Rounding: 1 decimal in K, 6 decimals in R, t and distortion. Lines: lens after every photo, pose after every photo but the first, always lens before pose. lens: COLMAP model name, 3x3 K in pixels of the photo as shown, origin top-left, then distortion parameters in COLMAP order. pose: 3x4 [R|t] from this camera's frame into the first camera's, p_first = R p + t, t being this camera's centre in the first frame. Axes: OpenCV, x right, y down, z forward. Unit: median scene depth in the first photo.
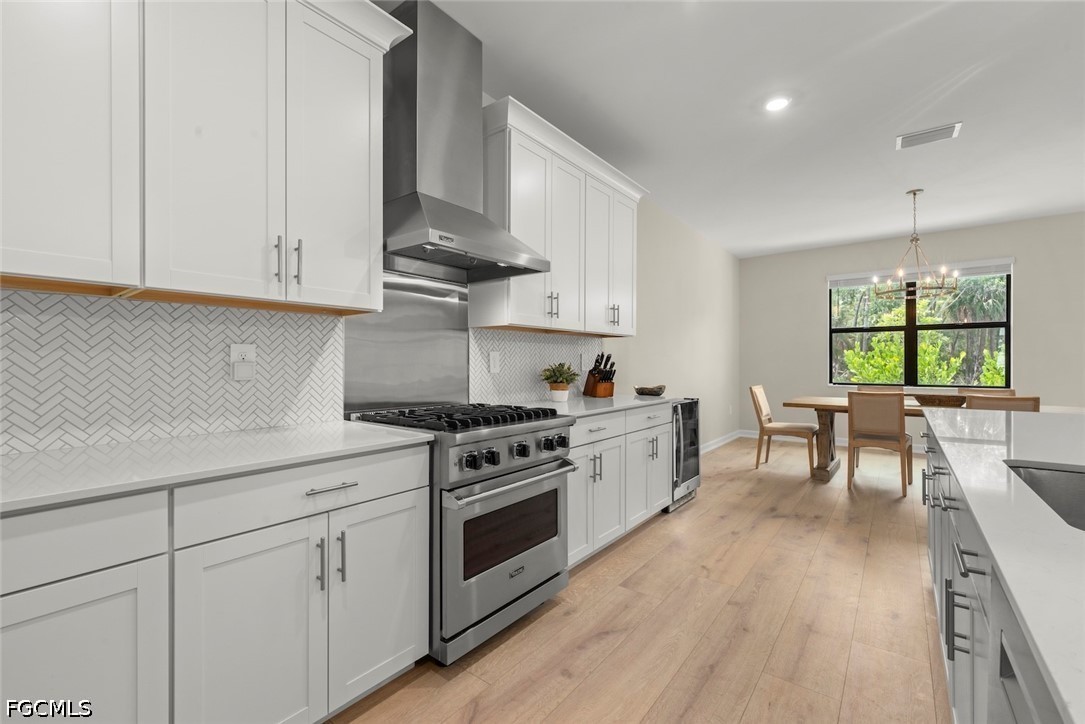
lens RADIAL K [[452.1, 0, 542.5], [0, 452.1, 362.0], [0, 0, 1]] dist [-0.001321, -0.000204]
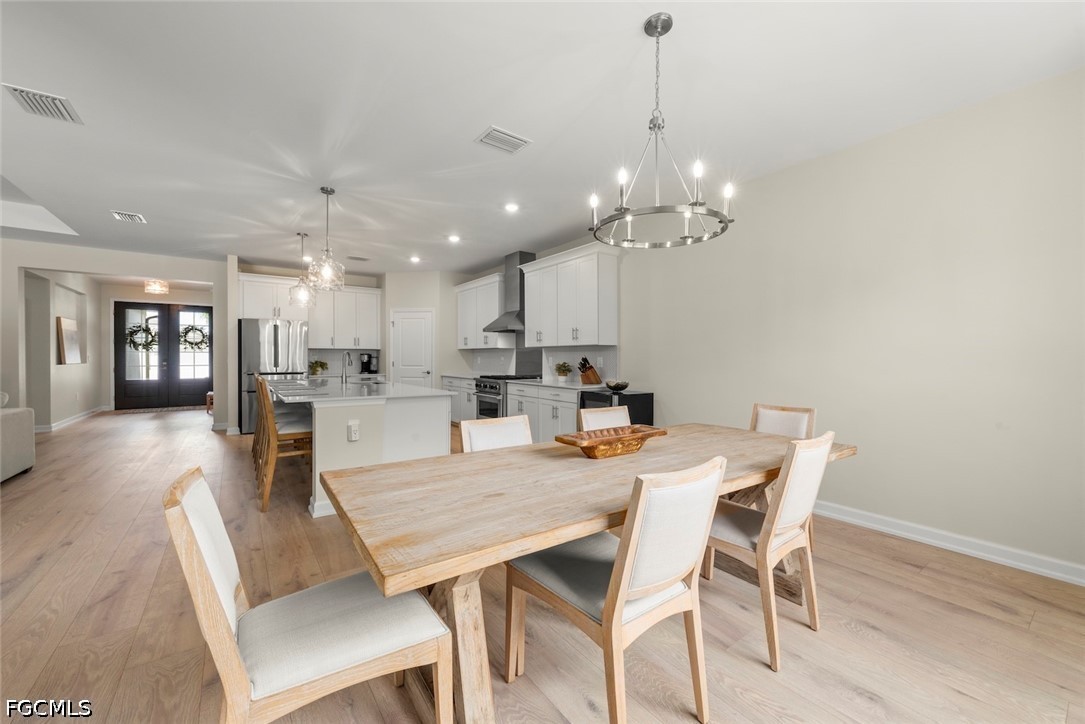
lens RADIAL K [[423.2, 0, 542.5], [0, 423.2, 362.0], [0, 0, 1]] dist [-0.002560, -0.000168]
pose [[-0.271916, 0.011366, -0.962254, 2.216283], [0.000728, 0.999932, 0.011606, -0.023142], [0.962321, 0.002456, -0.271906, 1.714144]]
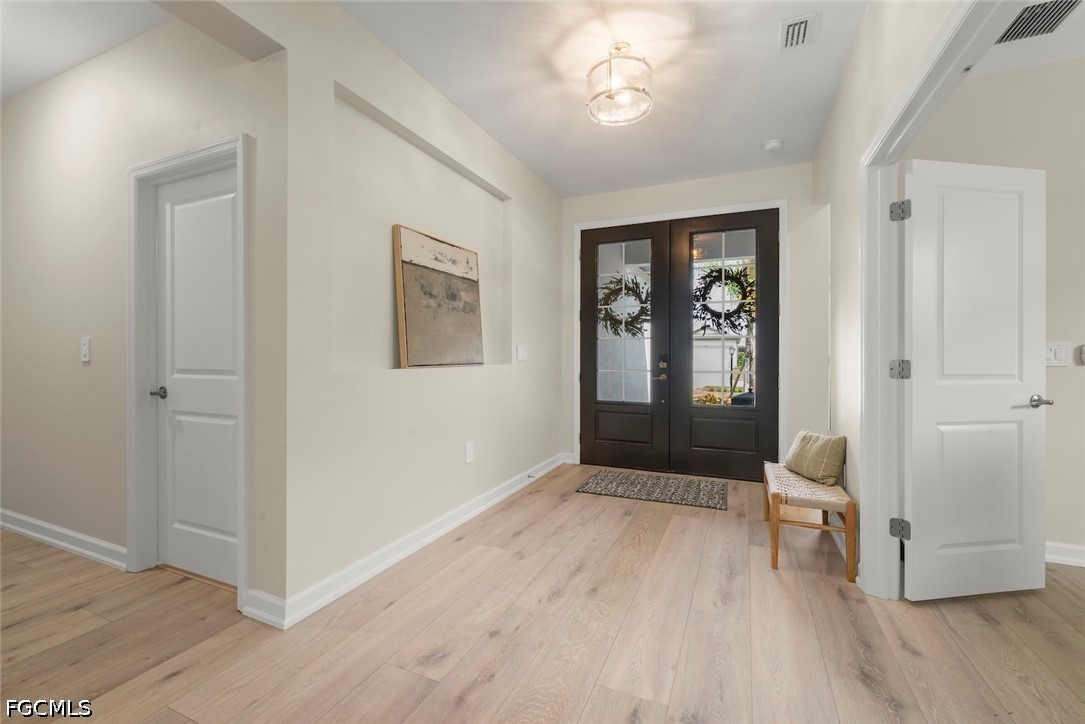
lens RADIAL K [[457.3, 0, 543.7], [0, 457.3, 354.6], [0, 0, 1]] dist [-0.000071, -0.000064]
pose [[-0.968420, 0.001339, -0.249321, 0.278927], [0.001065, 0.999999, 0.001231, -0.011188], [0.249322, 0.000927, -0.968420, -1.140557]]
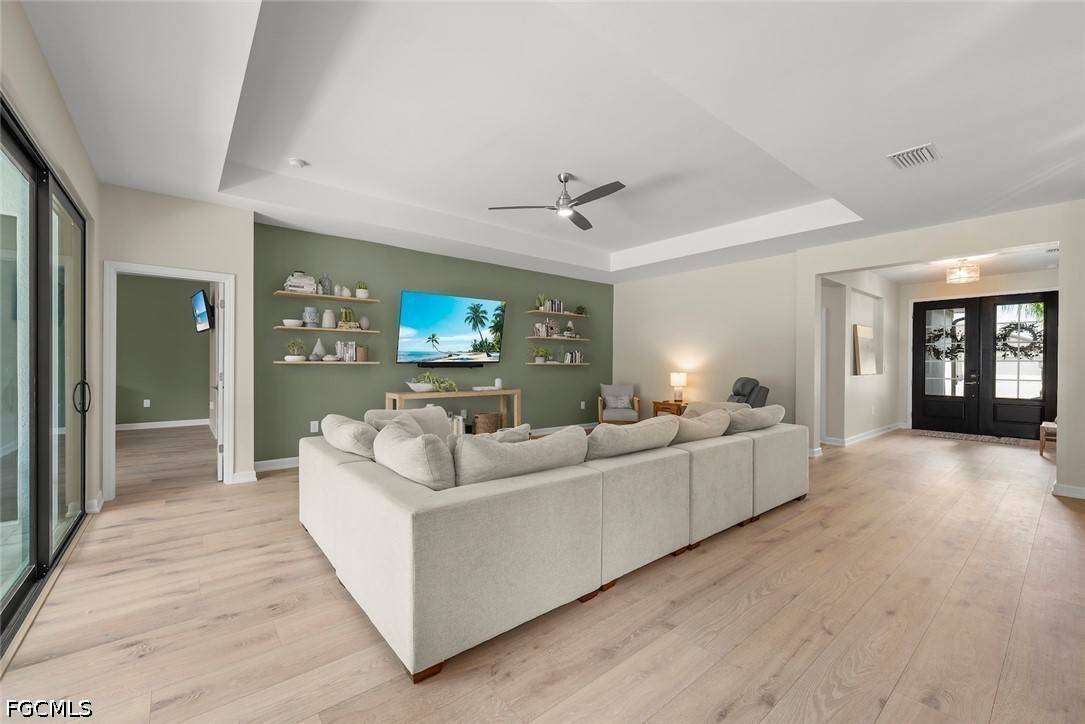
lens RADIAL K [[442.8, 0, 543.2], [0, 442.8, 365.1], [0, 0, 1]] dist [0.000850, 0.000493]
pose [[-0.977839, -0.004869, 0.209301, 1.703970], [-0.005097, 0.999987, -0.000549, -0.028246], [-0.209296, -0.001604, -0.977851, 0.953141]]
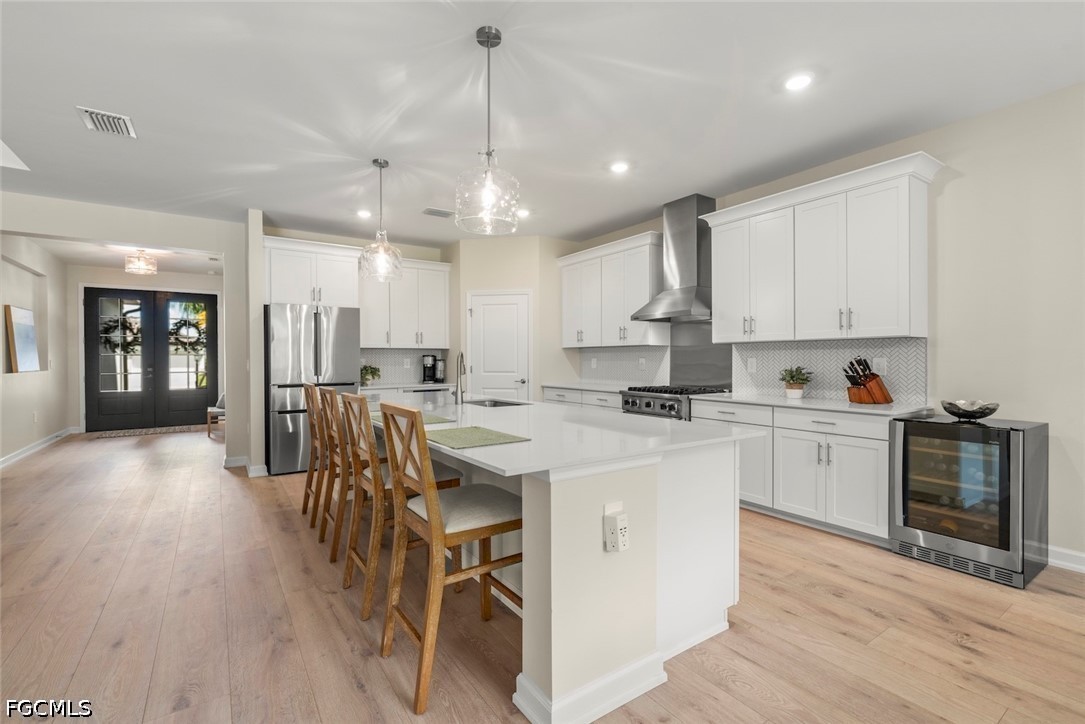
lens RADIAL K [[478.1, 0, 540.3], [0, 478.1, 364.5], [0, 0, 1]] dist [0.001985, 0.000118]
pose [[-0.302120, 0.014143, -0.953165, 1.769981], [0.006630, 0.999897, 0.012735, -0.028138], [0.953247, -0.002472, -0.302182, 0.895022]]
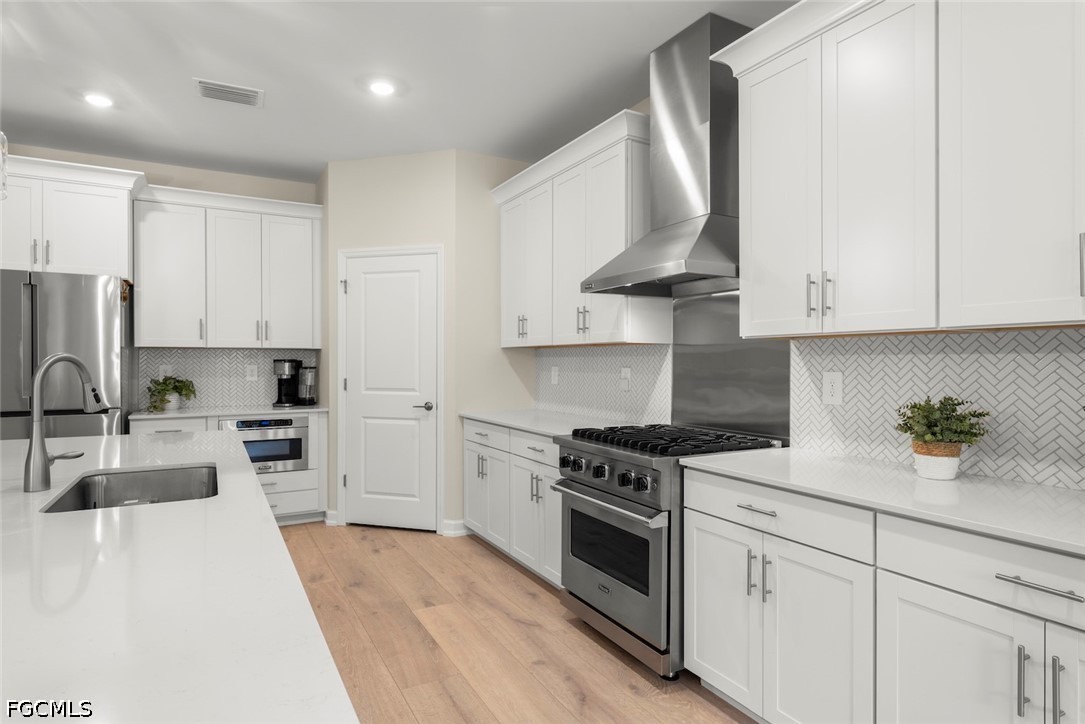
lens RADIAL K [[594.8, 0, 542.5], [0, 594.8, 362.0], [0, 0, 1]] dist [0.000567, -0.000574]
pose [[-0.384145, 0.003095, -0.923268, 0.934945], [0.002782, 0.999994, 0.002194, -0.043649], [0.923269, -0.001726, -0.384151, 1.039797]]
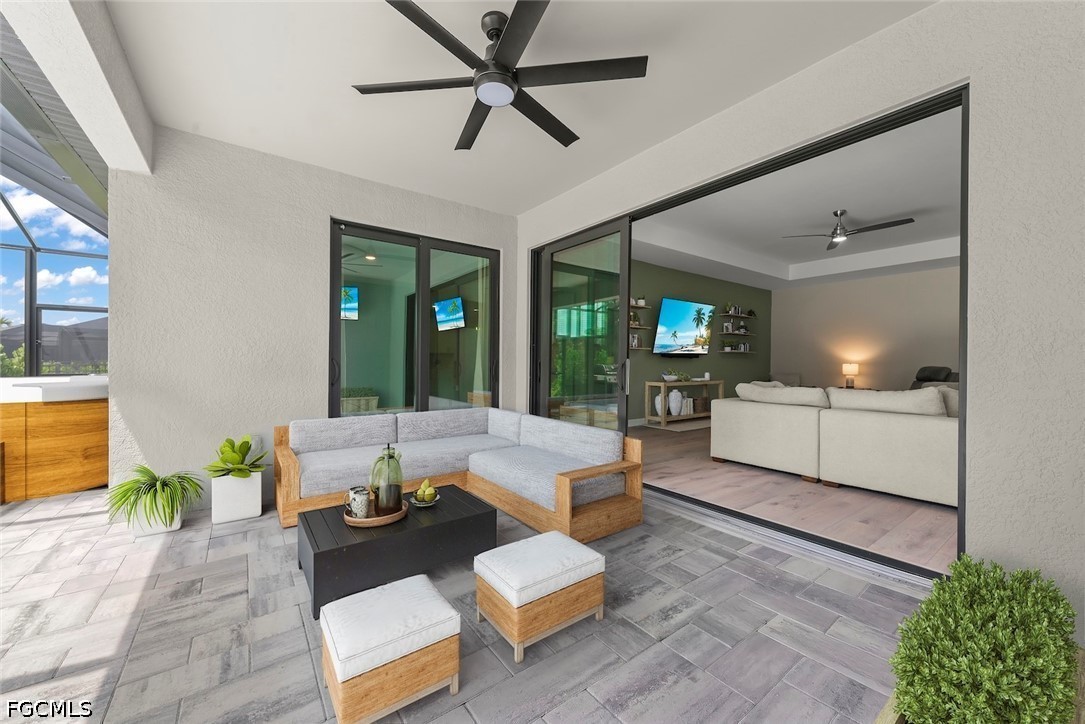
lens RADIAL K [[411.3, 0, 542.5], [0, 411.3, 362.0], [0, 0, 1]] dist [-0.000687, -0.000008]
pose [[-0.965157, -0.004090, 0.261640, 2.903055], [-0.005500, 0.999974, -0.004657, 0.038844], [-0.261615, -0.005934, -0.965154, 1.728210]]
